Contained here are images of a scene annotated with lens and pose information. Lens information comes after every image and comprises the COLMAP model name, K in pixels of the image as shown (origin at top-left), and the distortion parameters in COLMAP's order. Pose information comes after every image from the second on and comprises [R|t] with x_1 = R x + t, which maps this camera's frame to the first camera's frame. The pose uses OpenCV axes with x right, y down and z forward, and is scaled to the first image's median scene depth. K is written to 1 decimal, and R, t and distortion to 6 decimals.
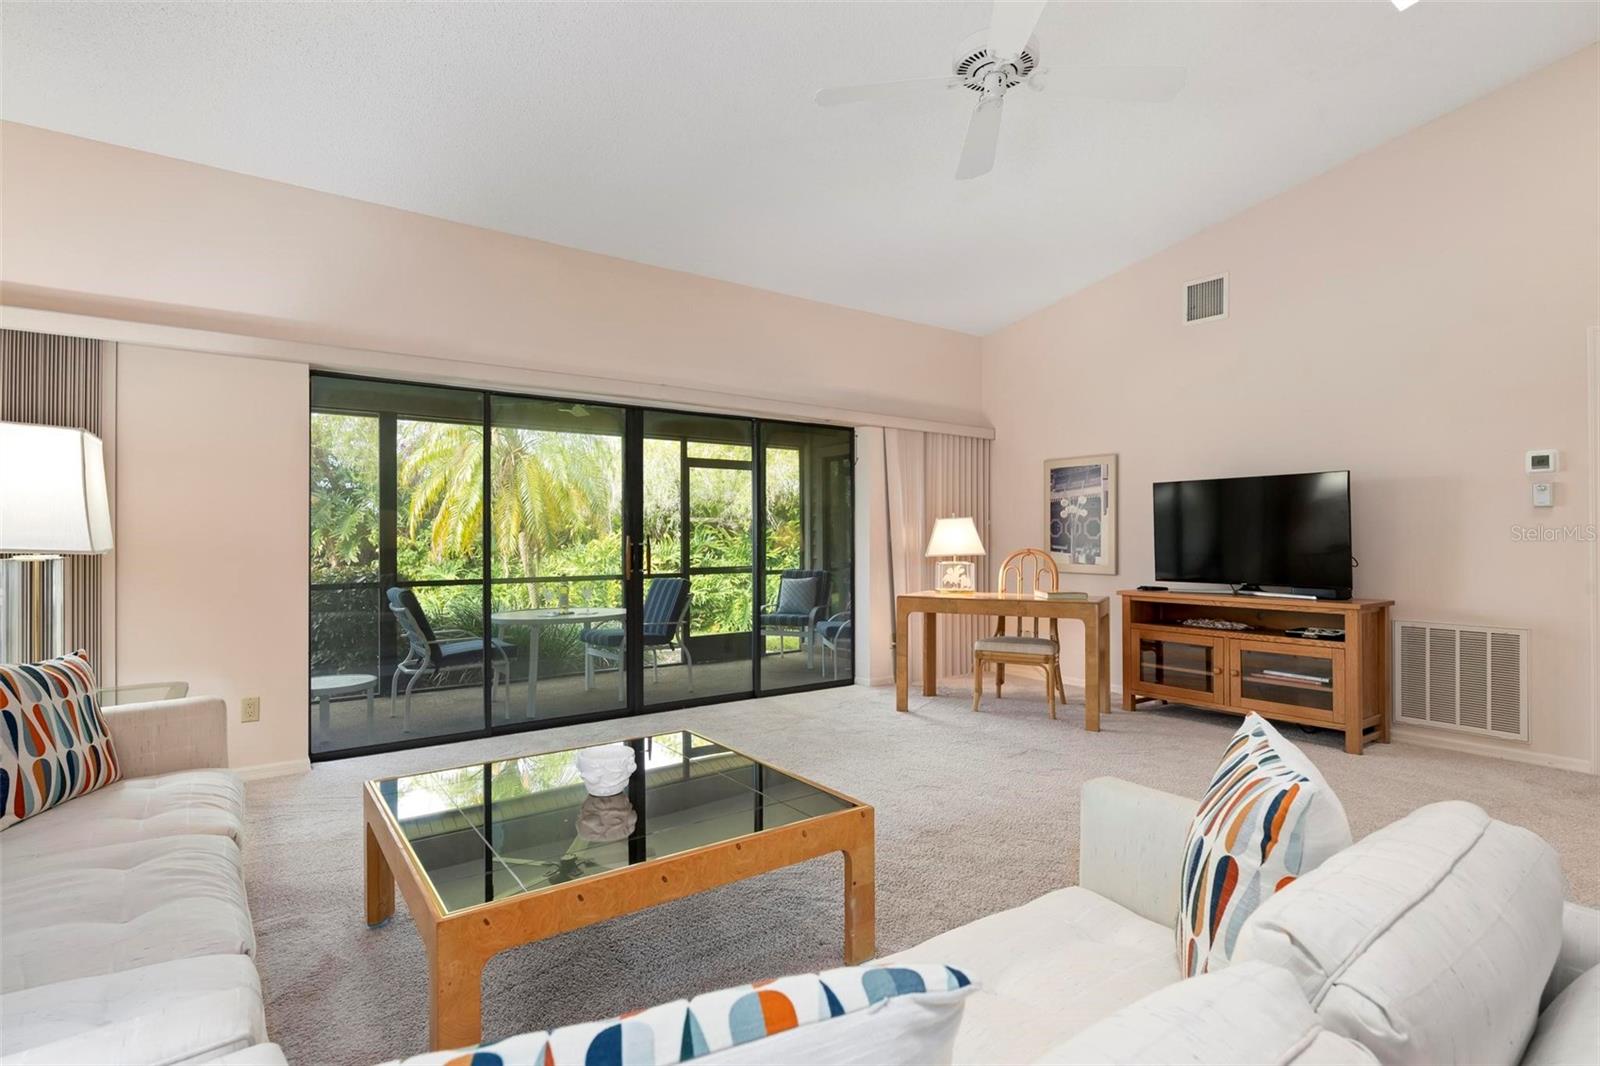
lens RADIAL K [[792.4, 0, 800.0], [0, 792.4, 533.0], [0, 0, 1]] dist [0.002079, 0.000624]
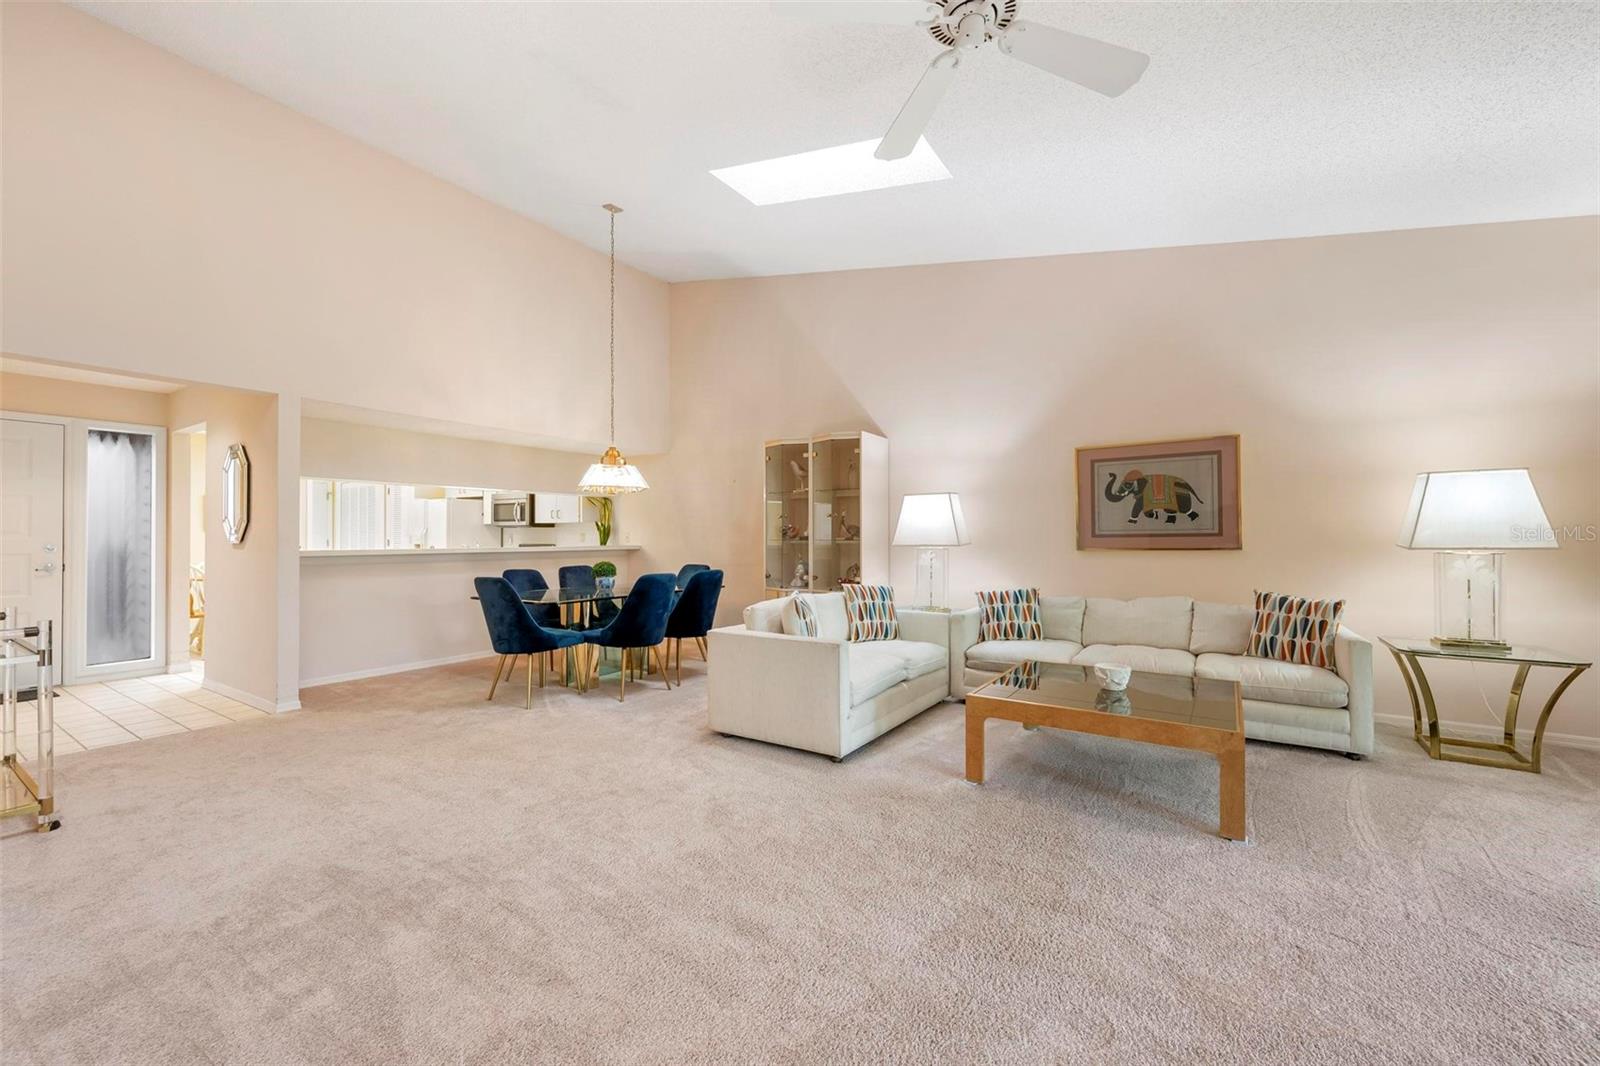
lens RADIAL K [[634.0, 0, 800.0], [0, 634.0, 533.0], [0, 0, 1]] dist [-0.000401, -0.000017]
pose [[-0.937245, 0.002743, -0.348661, 0.351428], [0.007267, 0.999906, -0.011668, -0.000436], [0.348596, -0.013470, -0.937176, 0.835664]]
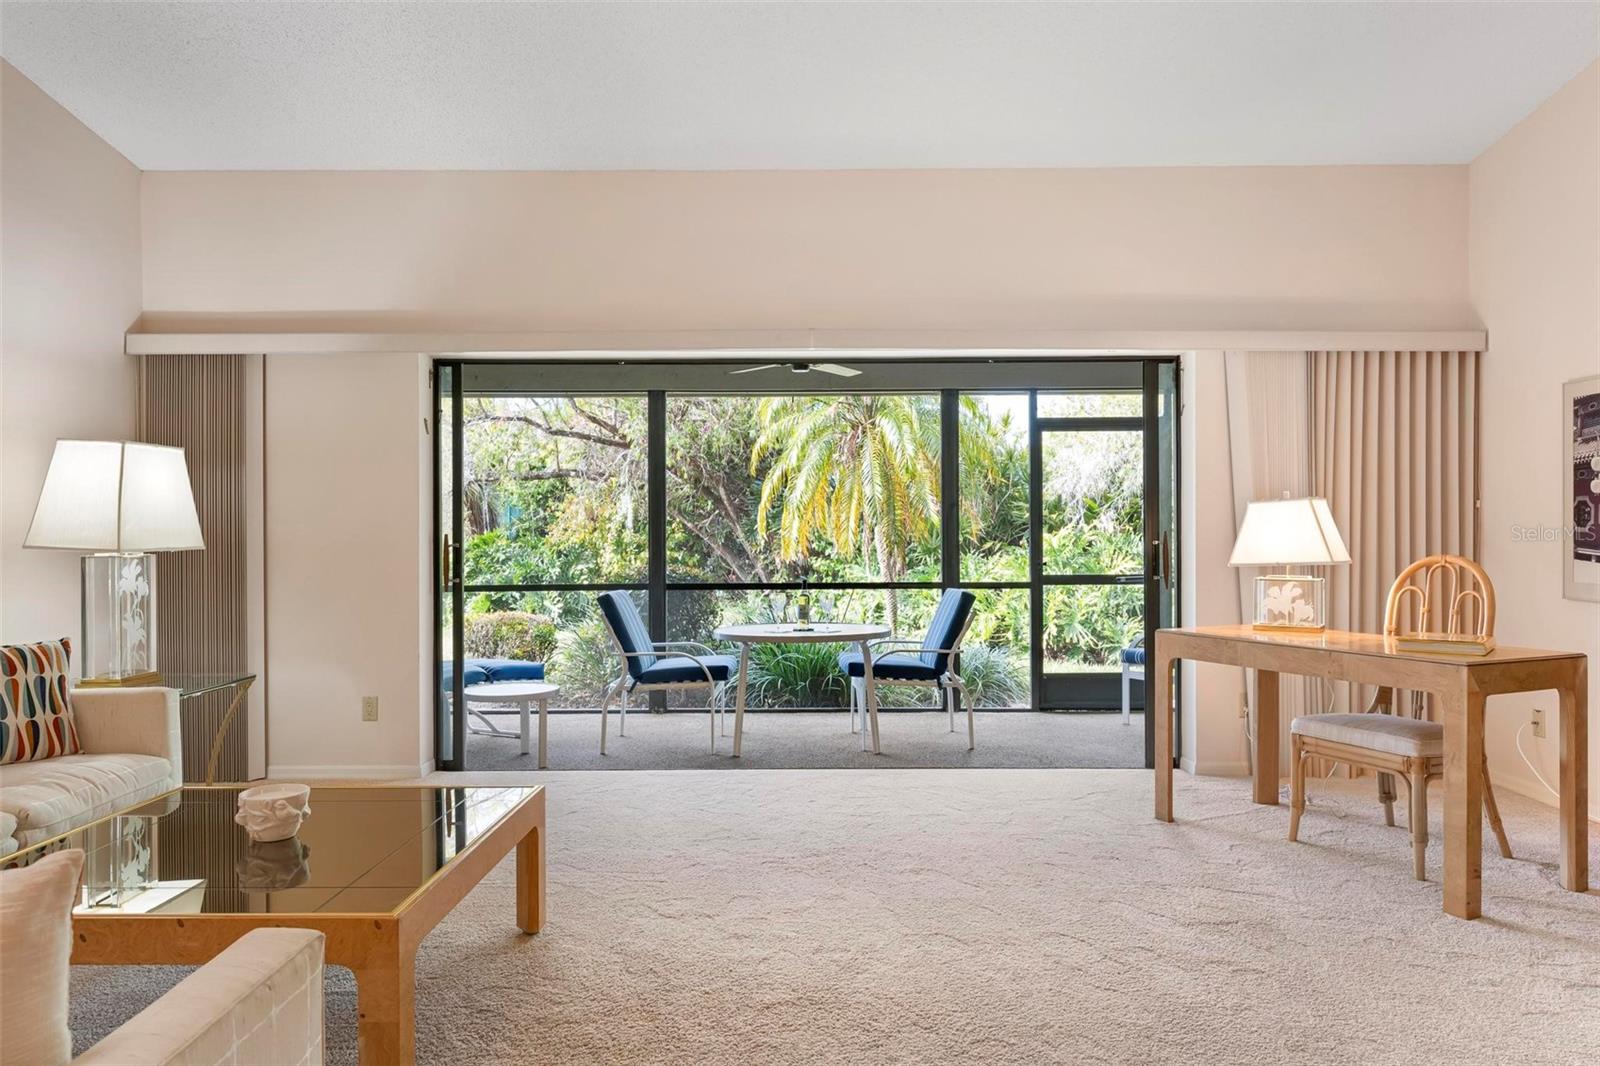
lens RADIAL K [[1070.1, 0, 802.4], [0, 1070.1, 529.4], [0, 0, 1]] dist [-0.005200, 0.005458]
pose [[0.805861, -0.002318, -0.592100, 0.362974], [0.006246, 0.999970, 0.004587, -0.002872], [0.592072, -0.007395, 0.805851, 0.166573]]
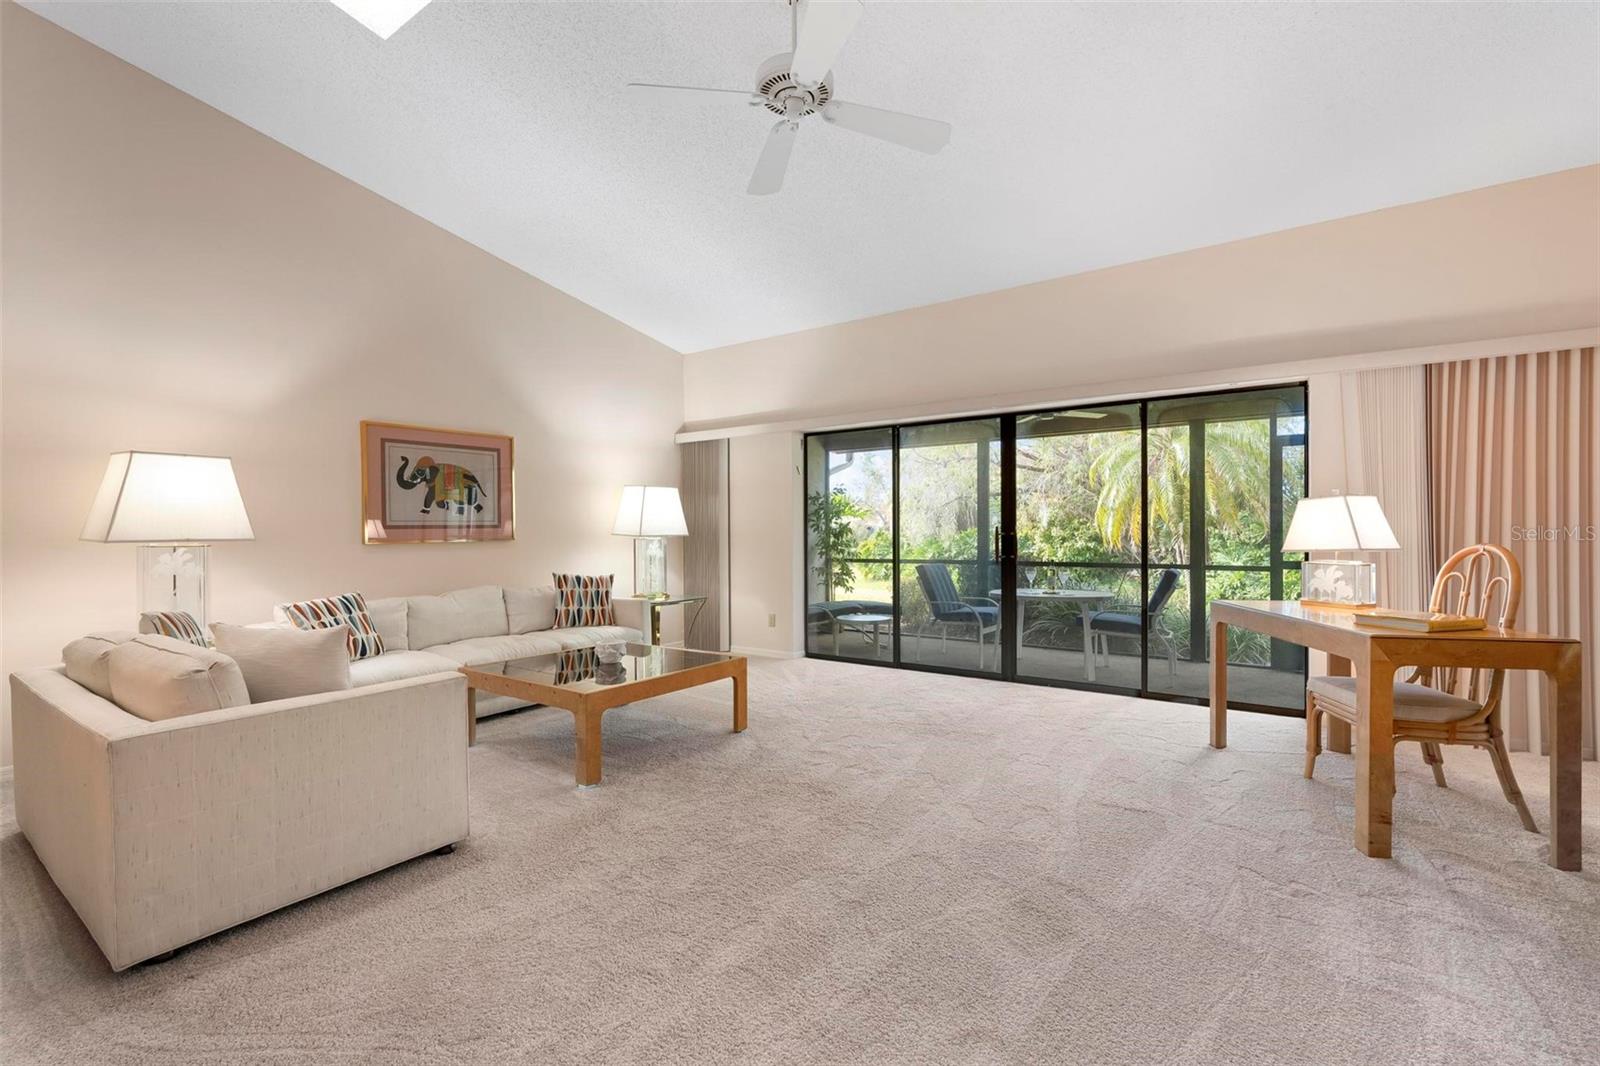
lens RADIAL K [[690.3, 0, 800.0], [0, 690.3, 533.0], [0, 0, 1]] dist [0.002078, 0.000076]
pose [[0.322894, 0.002175, -0.946433, 0.598481], [0.010719, 0.999925, 0.005955, 0.003846], [0.946374, -0.012068, 0.322846, 0.363964]]
